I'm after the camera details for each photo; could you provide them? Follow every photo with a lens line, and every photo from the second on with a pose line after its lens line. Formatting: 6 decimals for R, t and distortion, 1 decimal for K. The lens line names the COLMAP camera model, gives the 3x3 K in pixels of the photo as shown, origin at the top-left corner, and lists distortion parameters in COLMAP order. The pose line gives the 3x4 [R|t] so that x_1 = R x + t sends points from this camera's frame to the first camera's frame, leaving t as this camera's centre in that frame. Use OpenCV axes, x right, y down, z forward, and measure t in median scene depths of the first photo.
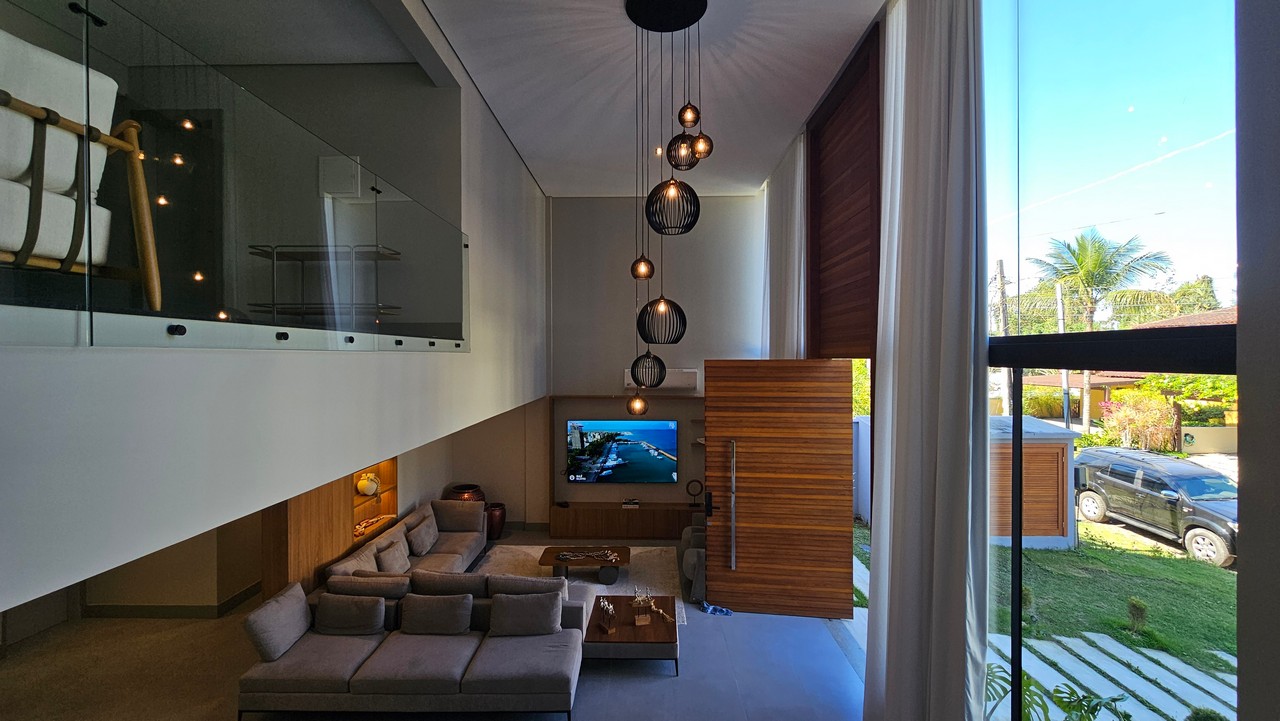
lens RADIAL K [[522.2, 0, 636.7], [0, 522.2, 357.6], [0, 0, 1]] dist [0.000620, 0.000060]
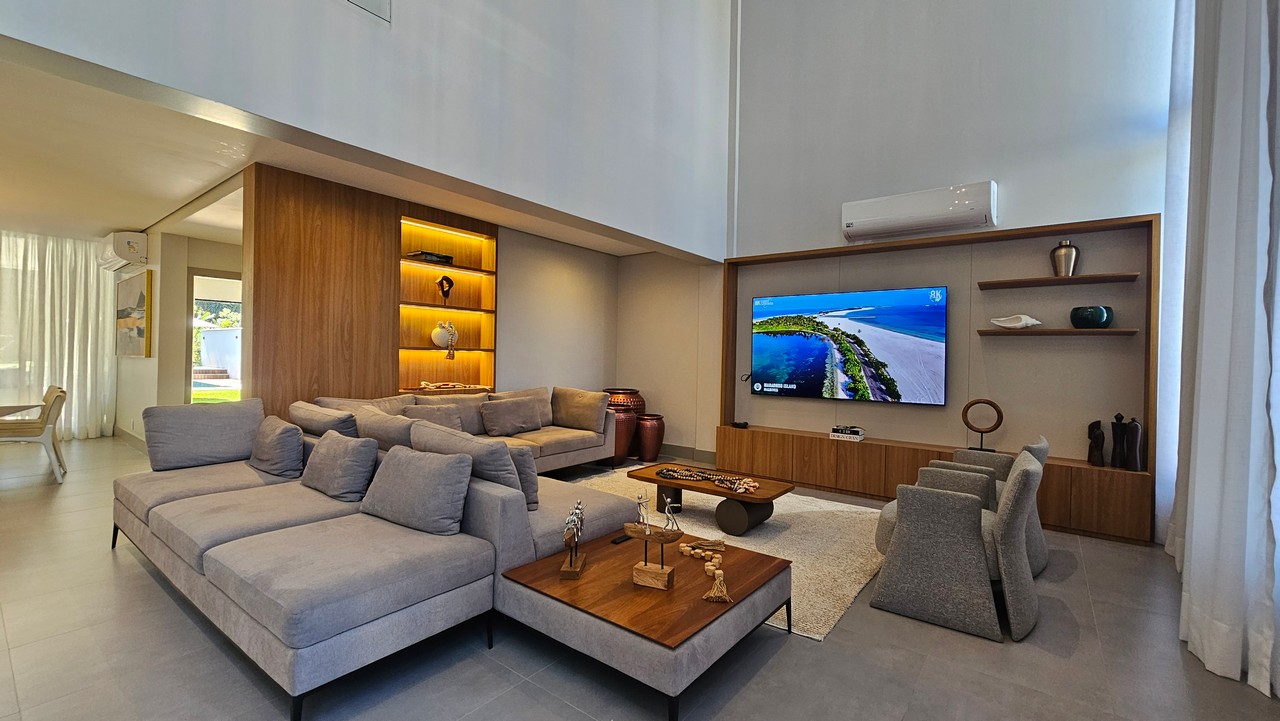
lens RADIAL K [[522.2, 0, 636.7], [0, 522.2, 357.6], [0, 0, 1]] dist [0.000620, 0.000060]
pose [[0.803470, 0.014727, -0.595162, 0.200891], [-0.022812, 0.999721, -0.006058, 0.290173], [0.594907, 0.018445, 0.803583, 0.566340]]
